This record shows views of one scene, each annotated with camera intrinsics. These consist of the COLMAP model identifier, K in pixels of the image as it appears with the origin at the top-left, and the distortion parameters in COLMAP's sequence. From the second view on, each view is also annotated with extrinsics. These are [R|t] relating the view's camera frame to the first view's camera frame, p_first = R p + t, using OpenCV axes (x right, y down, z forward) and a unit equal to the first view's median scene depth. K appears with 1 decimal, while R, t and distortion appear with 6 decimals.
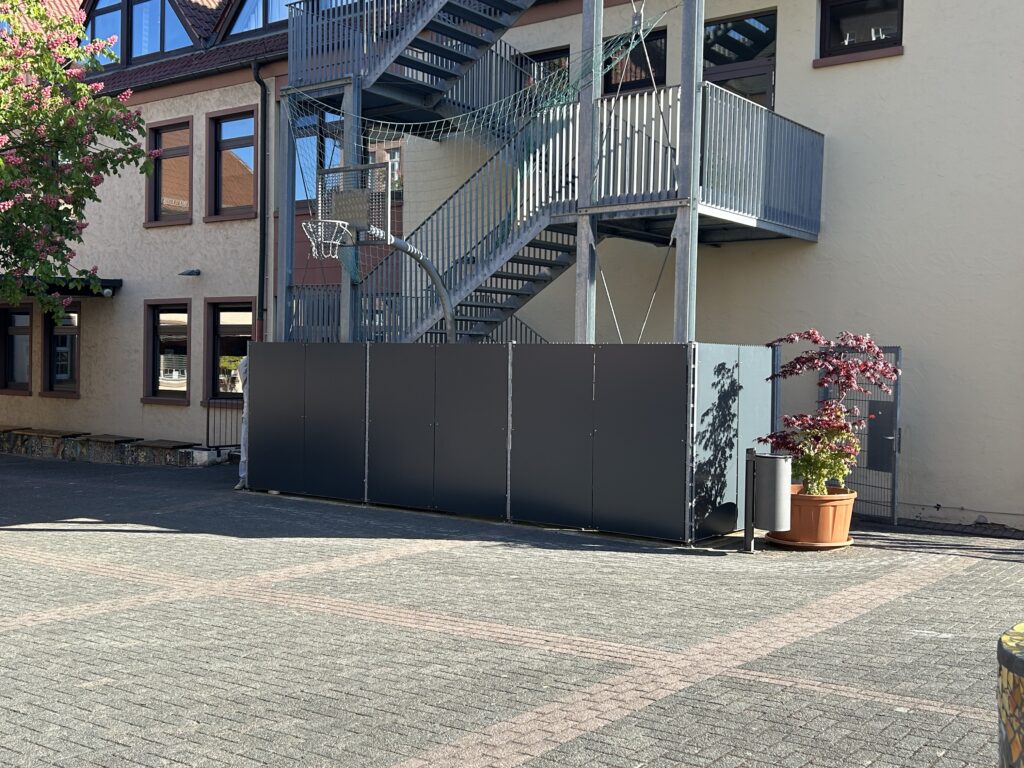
lens RADIAL K [[1181.2, 0, 512.0], [0, 1181.2, 384.0], [0, 0, 1]] dist [0.021144, -0.015845]
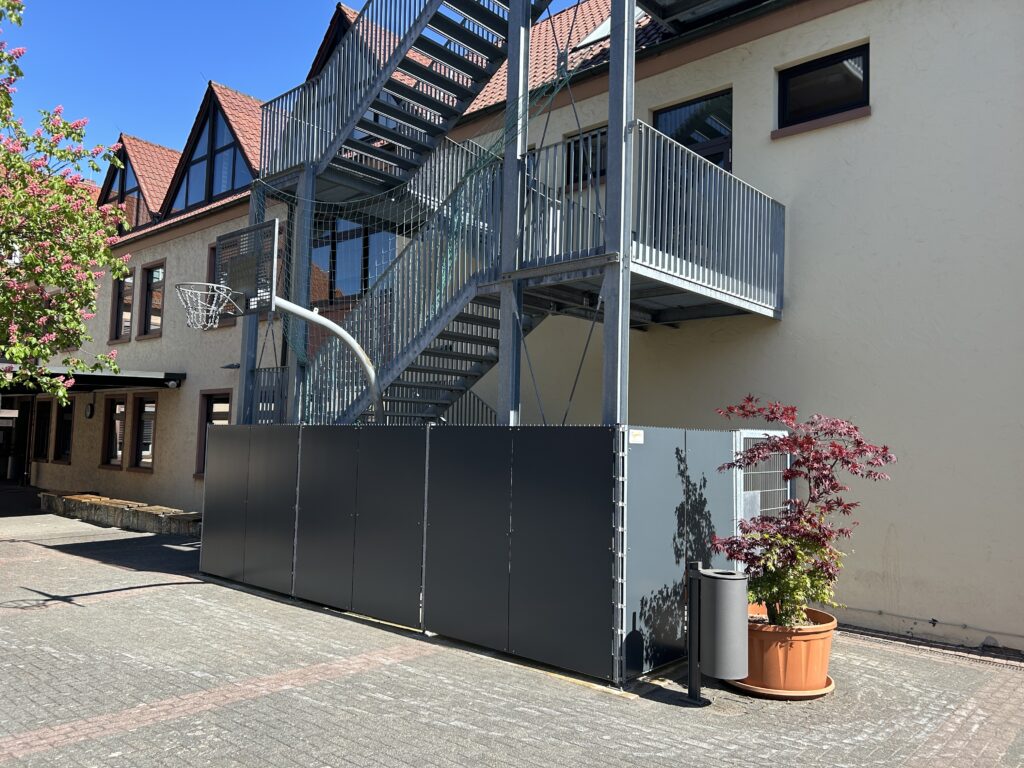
lens RADIAL K [[793.5, 0, 512.0], [0, 793.5, 384.0], [0, 0, 1]] dist [0.066259, -0.105470]
pose [[0.996606, -0.001946, -0.082301, 0.105308], [-0.005529, 0.995881, -0.090496, -0.011207], [0.082139, 0.090644, 0.992490, 0.384412]]
